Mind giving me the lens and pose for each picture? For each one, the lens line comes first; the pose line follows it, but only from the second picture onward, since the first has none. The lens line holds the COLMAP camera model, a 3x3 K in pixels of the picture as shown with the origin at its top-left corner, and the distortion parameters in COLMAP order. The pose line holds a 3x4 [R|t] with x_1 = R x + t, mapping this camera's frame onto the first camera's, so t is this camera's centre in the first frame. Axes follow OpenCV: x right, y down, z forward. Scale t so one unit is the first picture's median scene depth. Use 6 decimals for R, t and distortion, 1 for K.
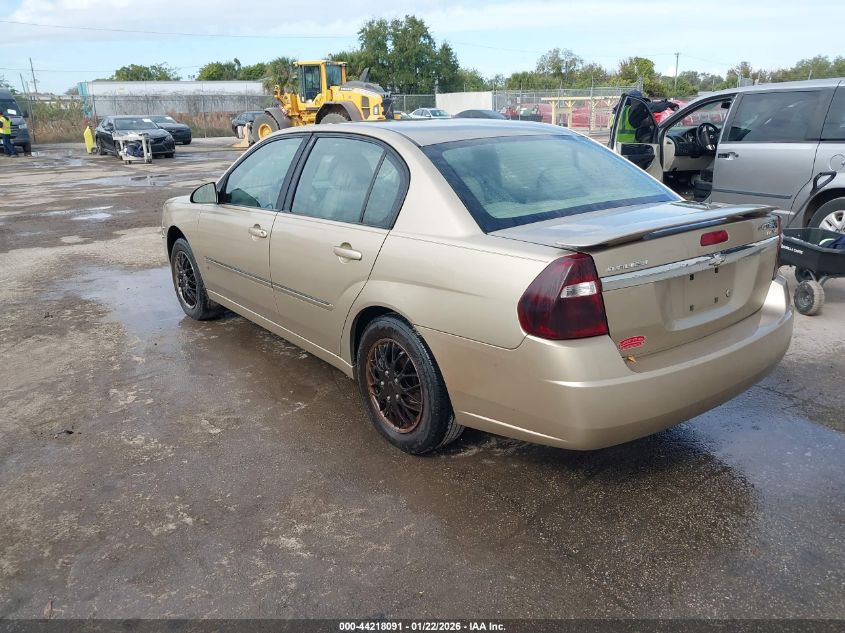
lens RADIAL K [[671.3, 0, 418.8], [0, 671.3, 319.0], [0, 0, 1]] dist [-0.005399, 0.005330]
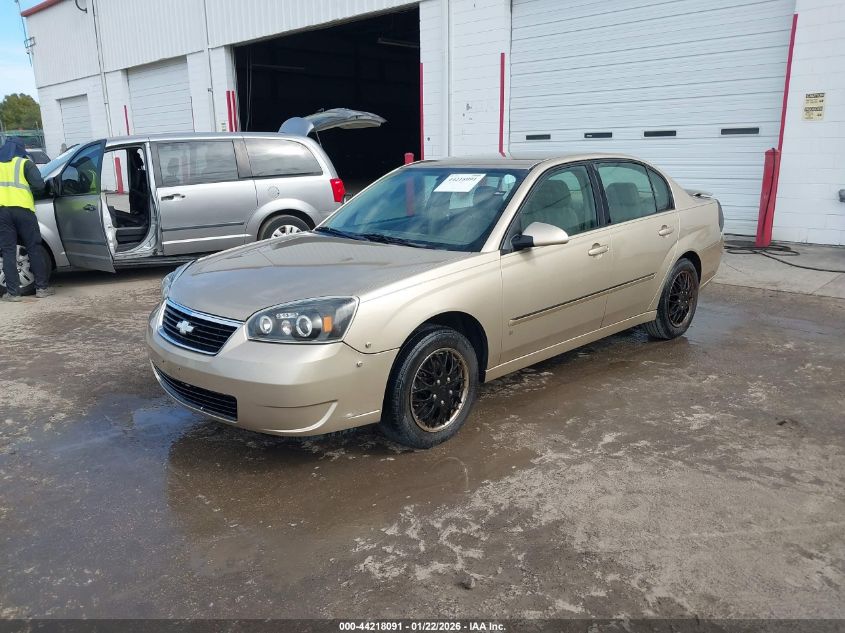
lens RADIAL K [[687.9, 0, 422.5], [0, 687.9, 316.5], [0, 0, 1]] dist [-0.001797, 0.003751]
pose [[-0.137525, -0.215475, 0.966777, -1.266729], [0.311967, 0.916952, 0.248747, -0.384618], [-0.940087, 0.335811, -0.058883, 1.325669]]
